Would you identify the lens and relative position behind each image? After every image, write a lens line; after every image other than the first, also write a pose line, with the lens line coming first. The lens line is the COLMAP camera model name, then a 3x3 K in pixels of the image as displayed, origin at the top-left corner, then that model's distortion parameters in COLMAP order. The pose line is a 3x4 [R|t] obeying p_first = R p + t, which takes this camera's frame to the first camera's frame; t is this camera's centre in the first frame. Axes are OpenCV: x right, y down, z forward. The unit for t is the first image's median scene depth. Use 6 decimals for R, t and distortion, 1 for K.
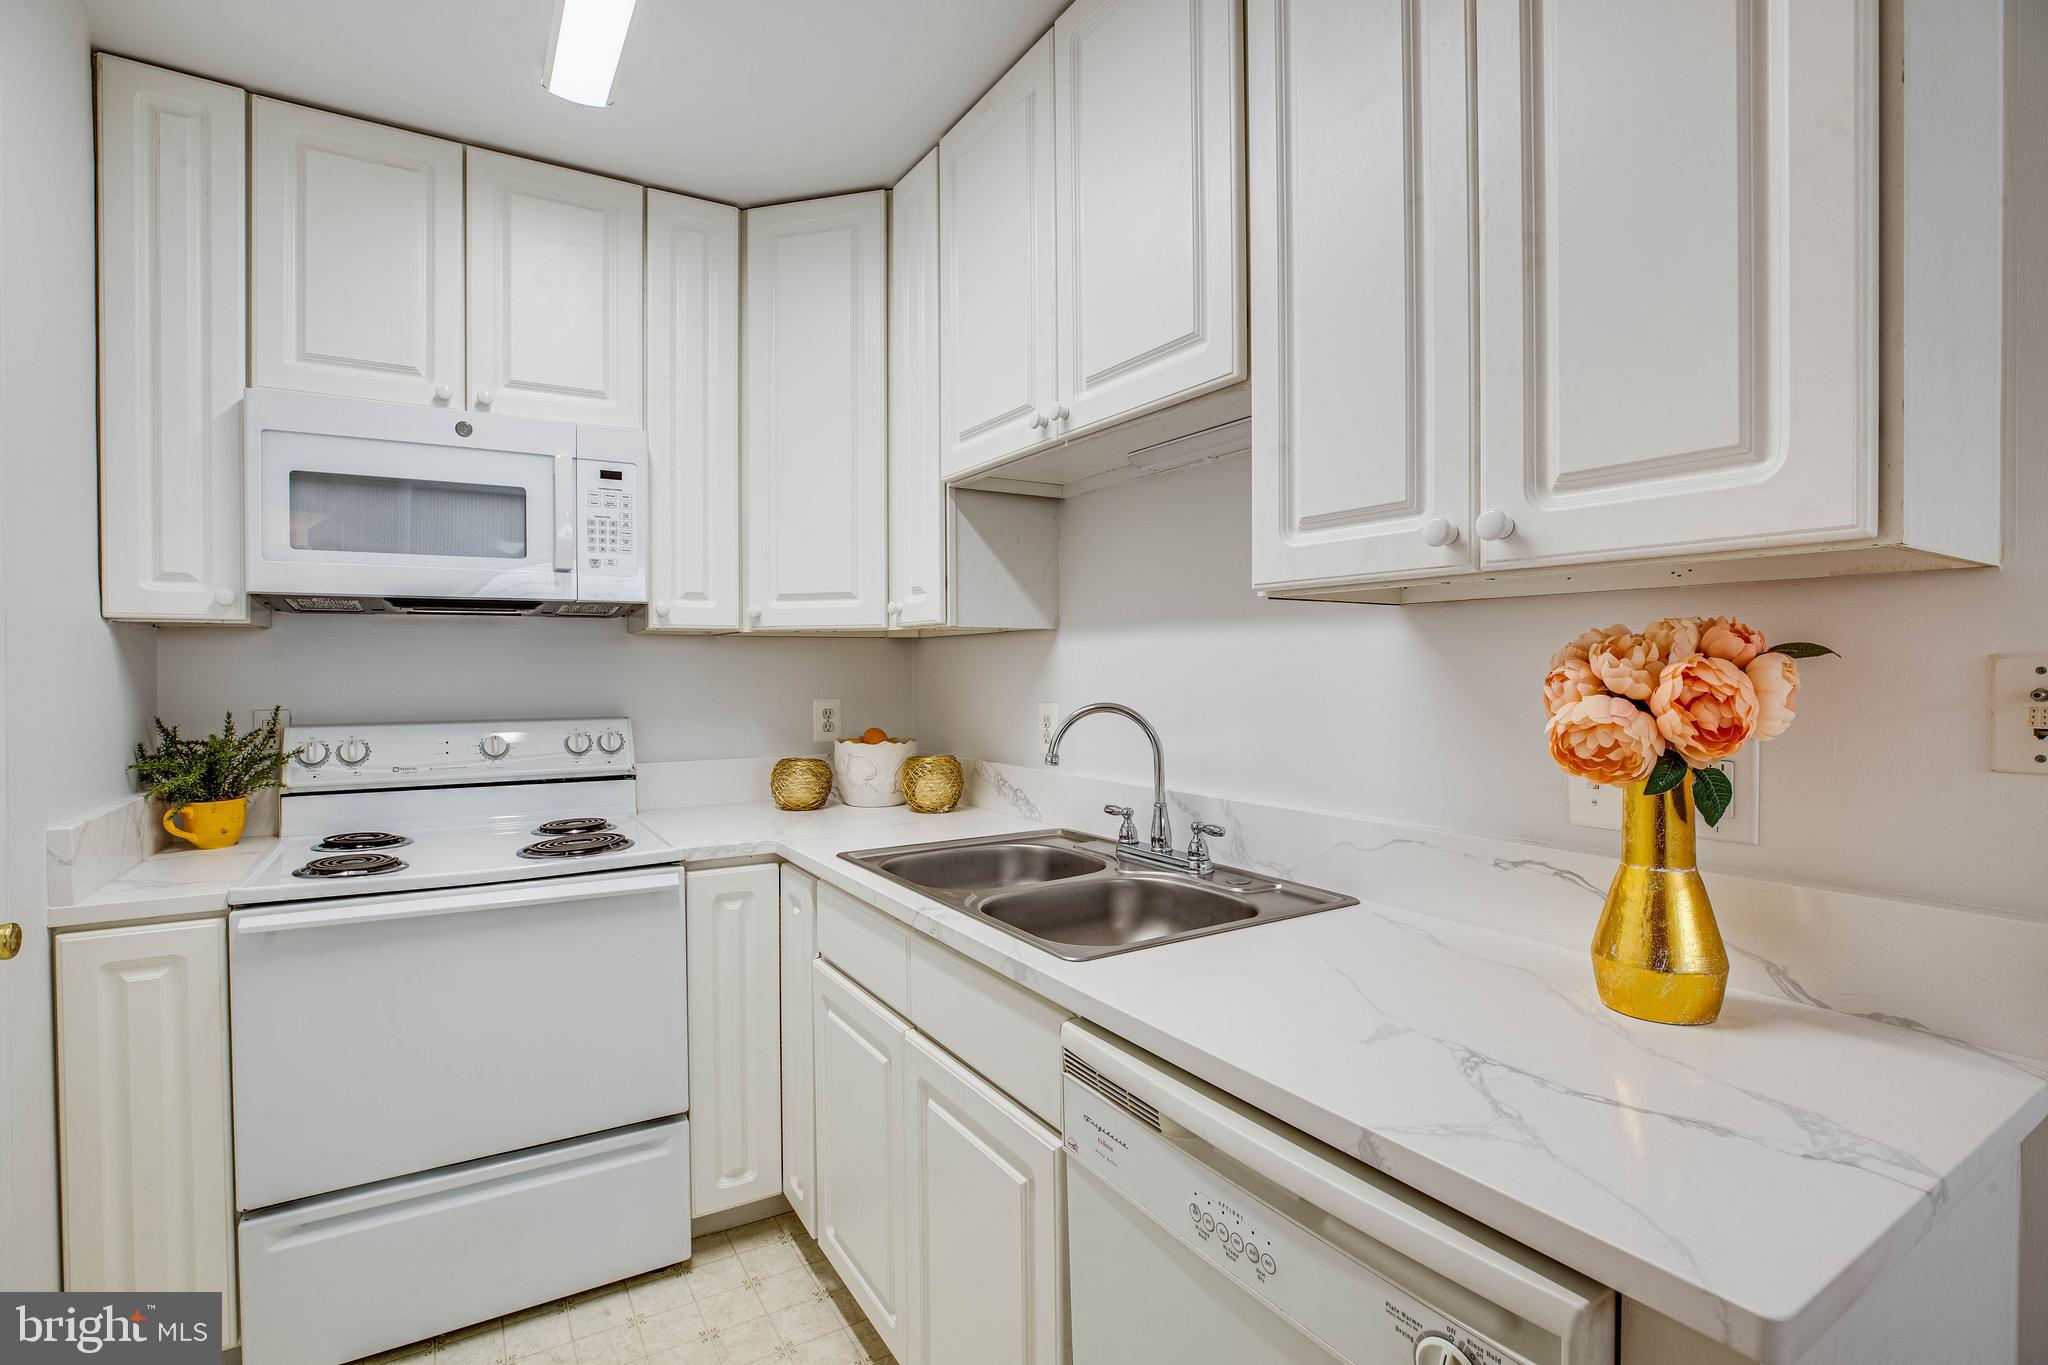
lens RADIAL K [[958.3, 0, 1024.0], [0, 958.3, 682.5], [0, 0, 1]] dist [-0.044848, 0.014496]
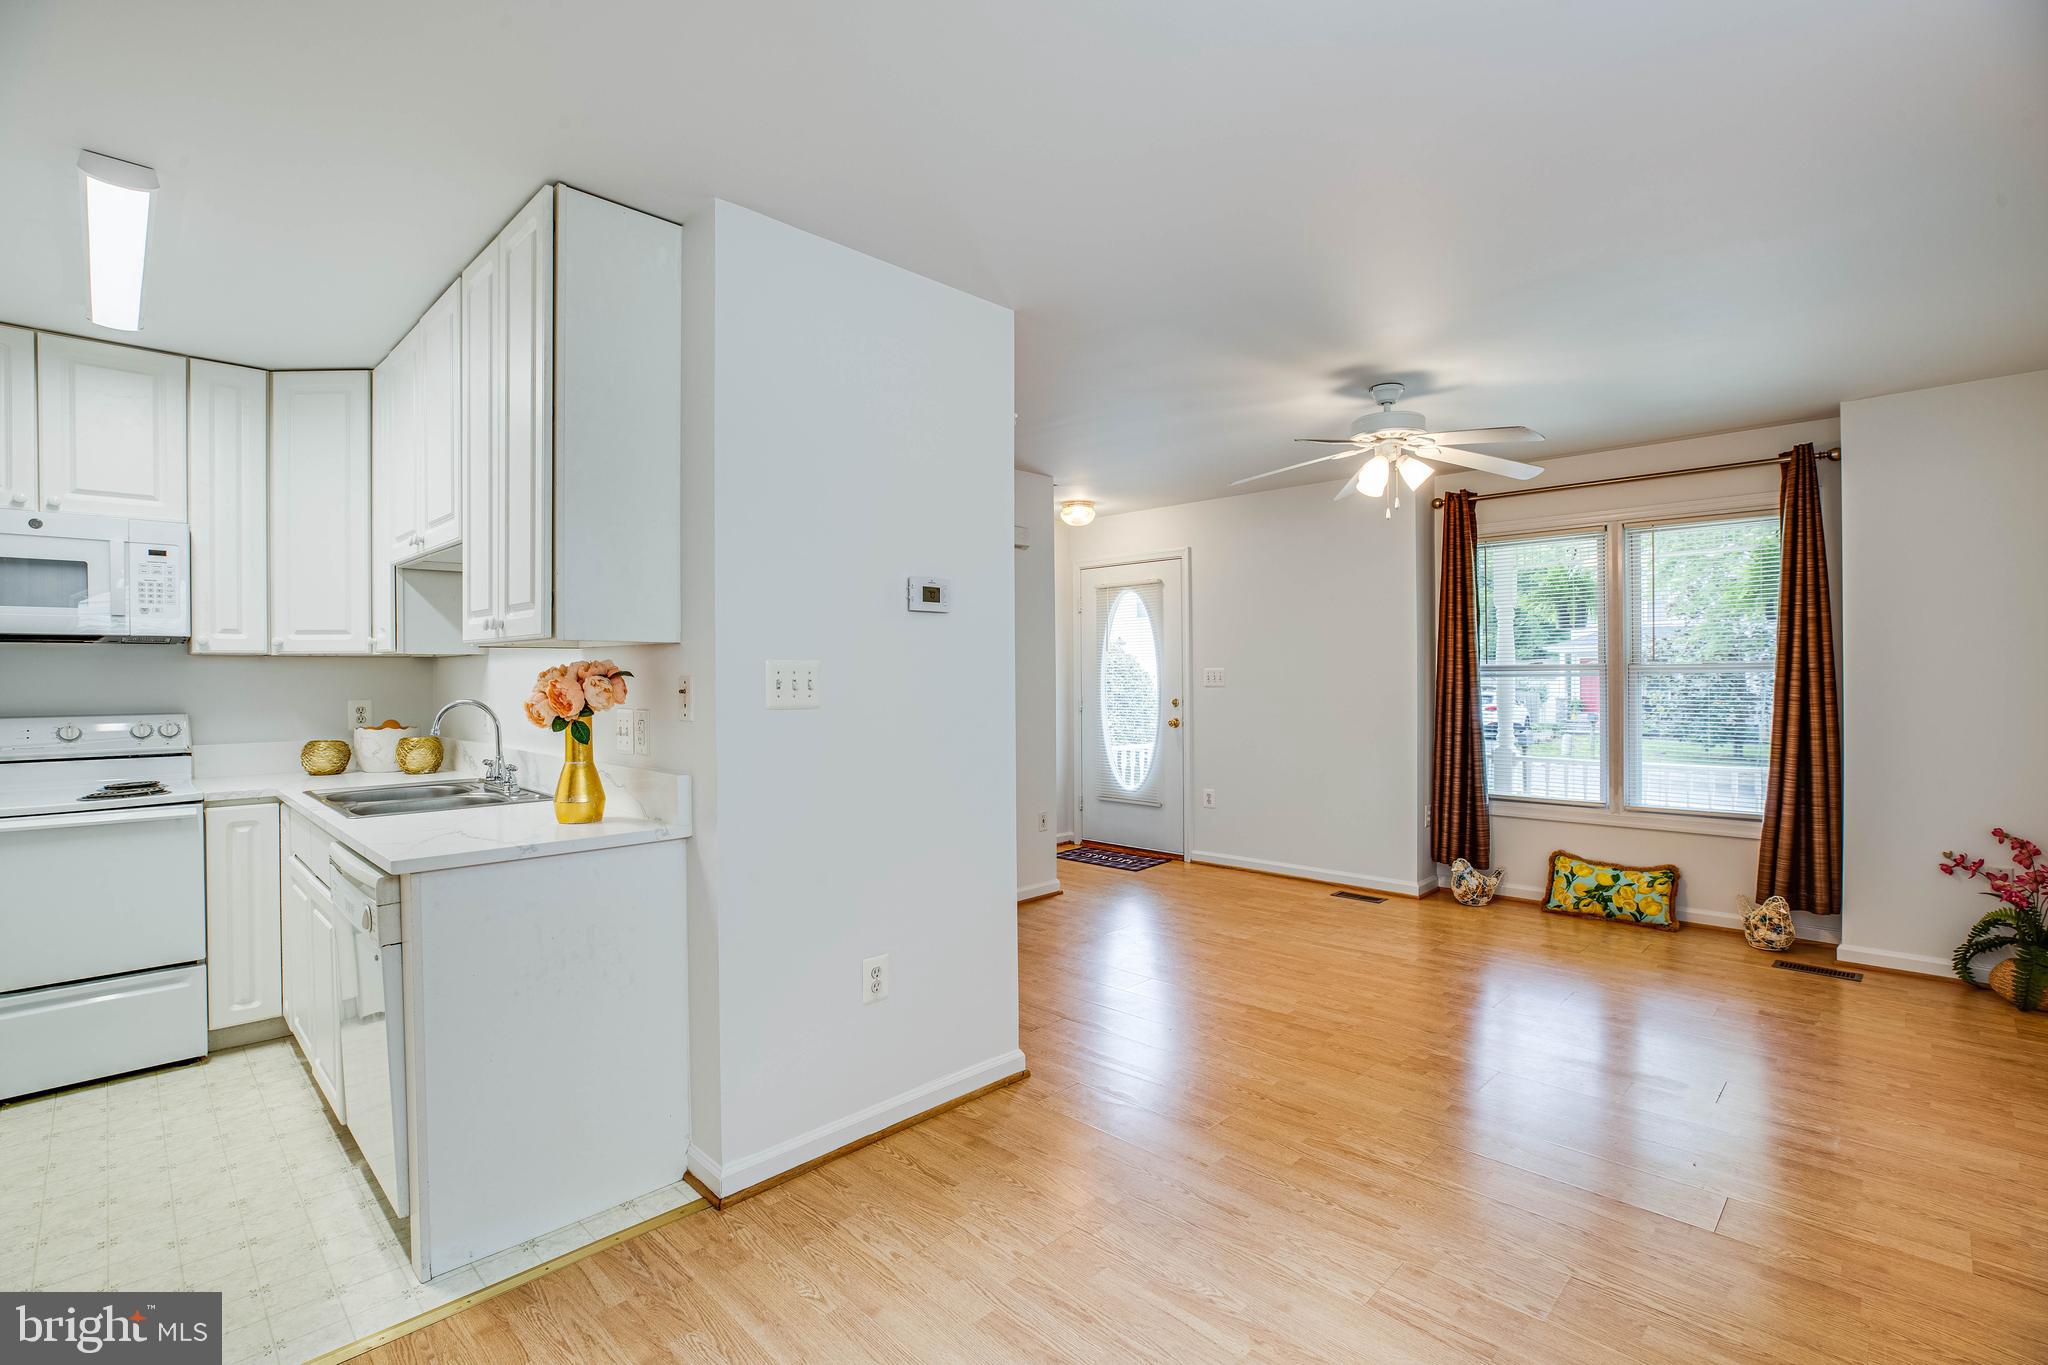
lens RADIAL K [[941.9, 0, 1024.0], [0, 941.9, 682.5], [0, 0, 1]] dist [-0.047003, 0.016203]
pose [[0.971565, -0.001868, 0.236764, 0.634478], [0.003339, 0.999978, -0.005811, 0.003259], [-0.236747, 0.006437, 0.971550, -0.841989]]
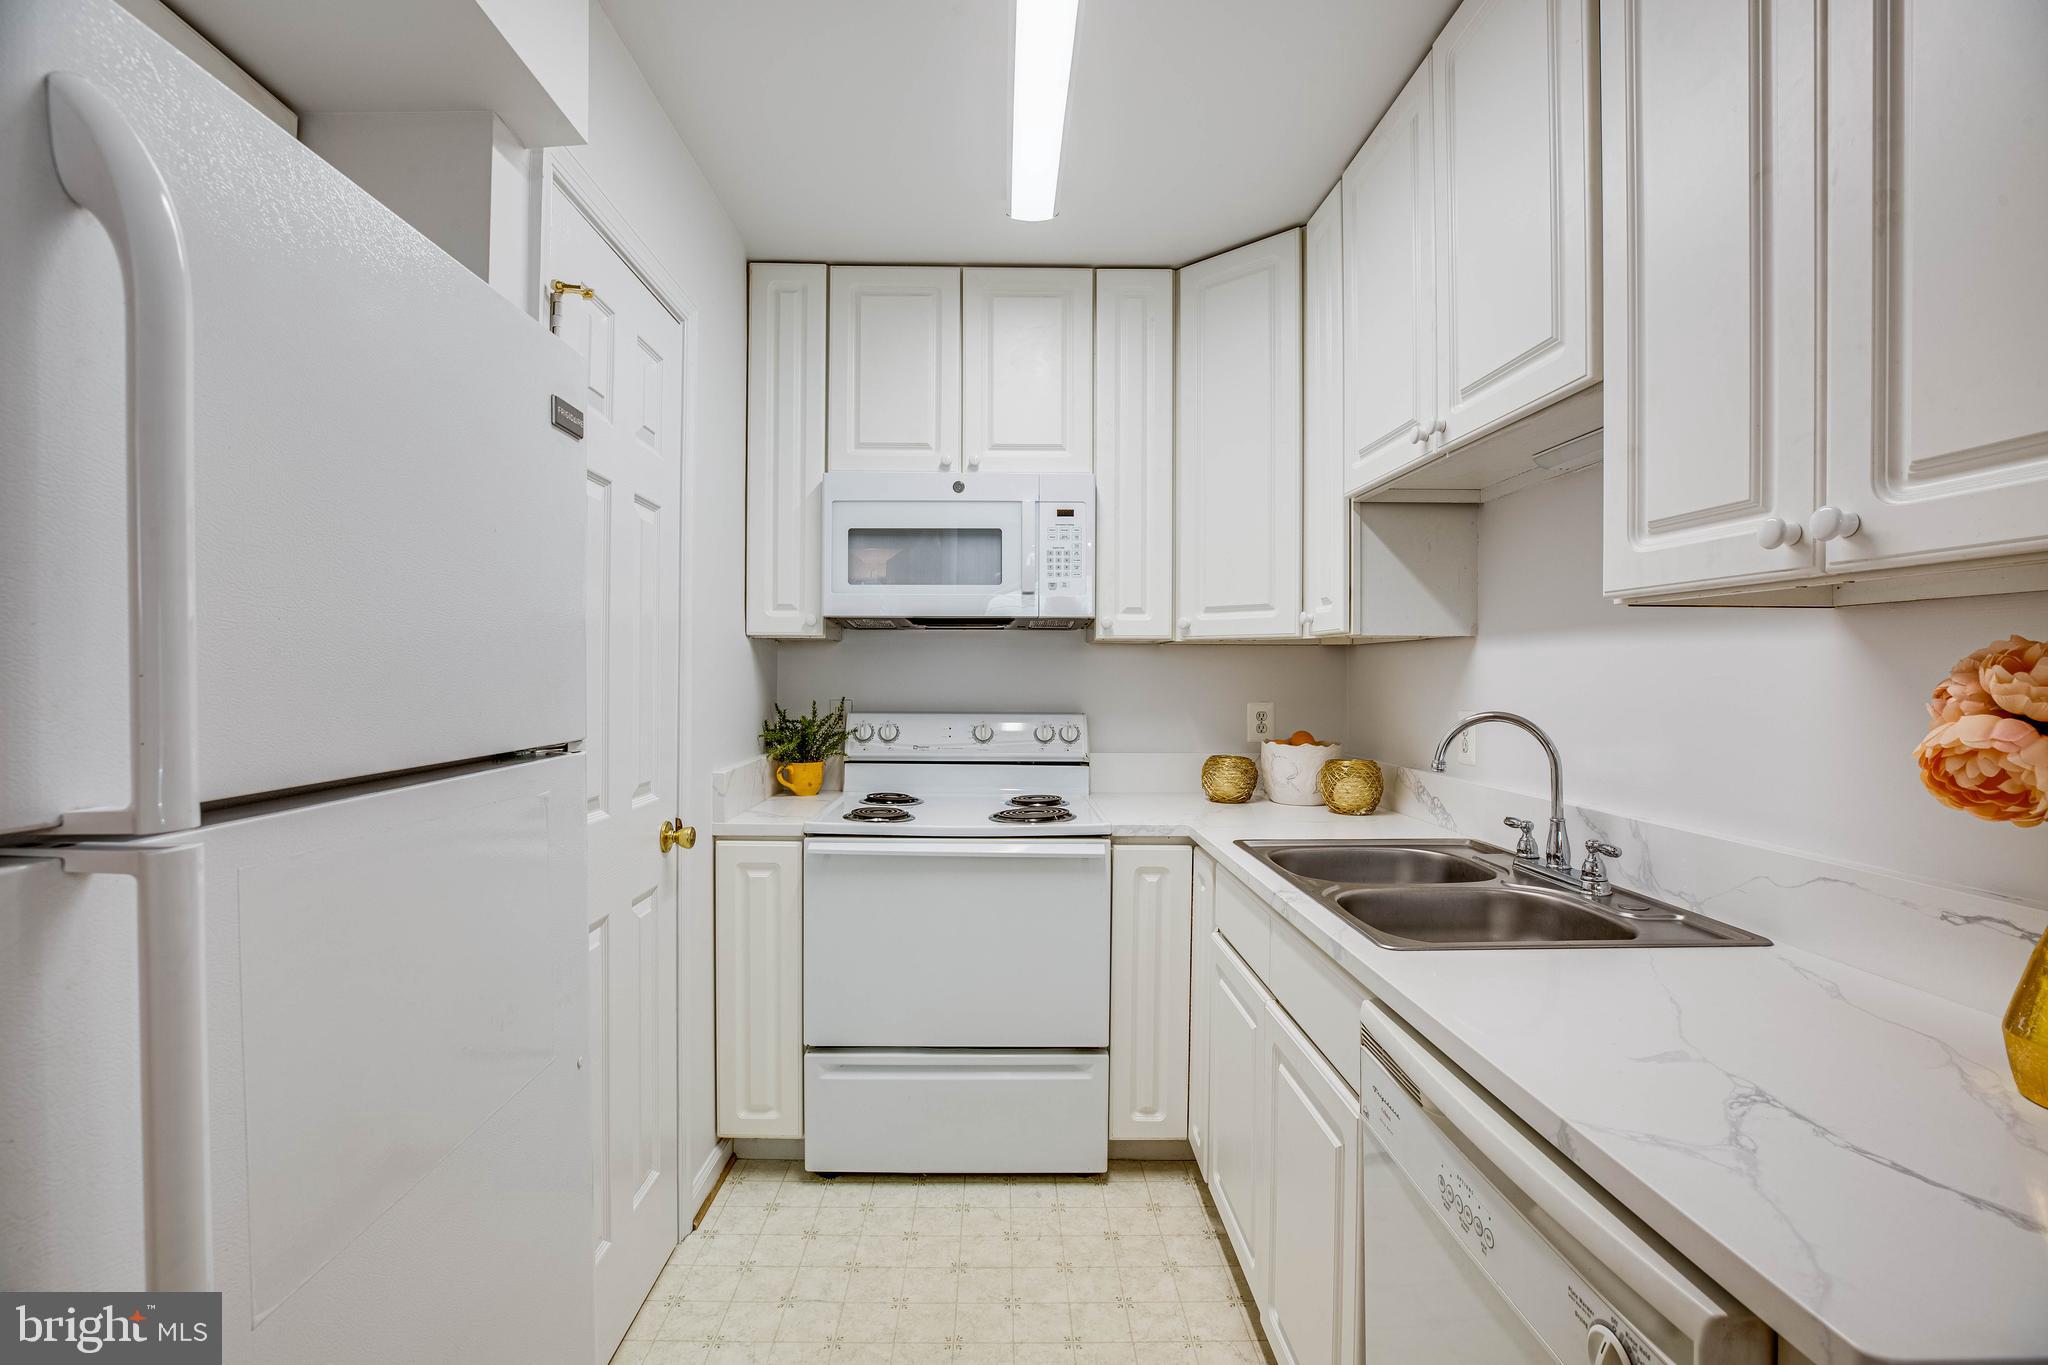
lens RADIAL K [[943.4, 0, 1008.7], [0, 943.4, 679.5], [0, 0, 1]] dist [-0.044604, 0.015053]
pose [[0.858143, 0.012449, -0.513260, 0.137666], [-0.016335, 0.999862, -0.003059, -0.000842], [0.513151, 0.011009, 0.858227, -0.077108]]
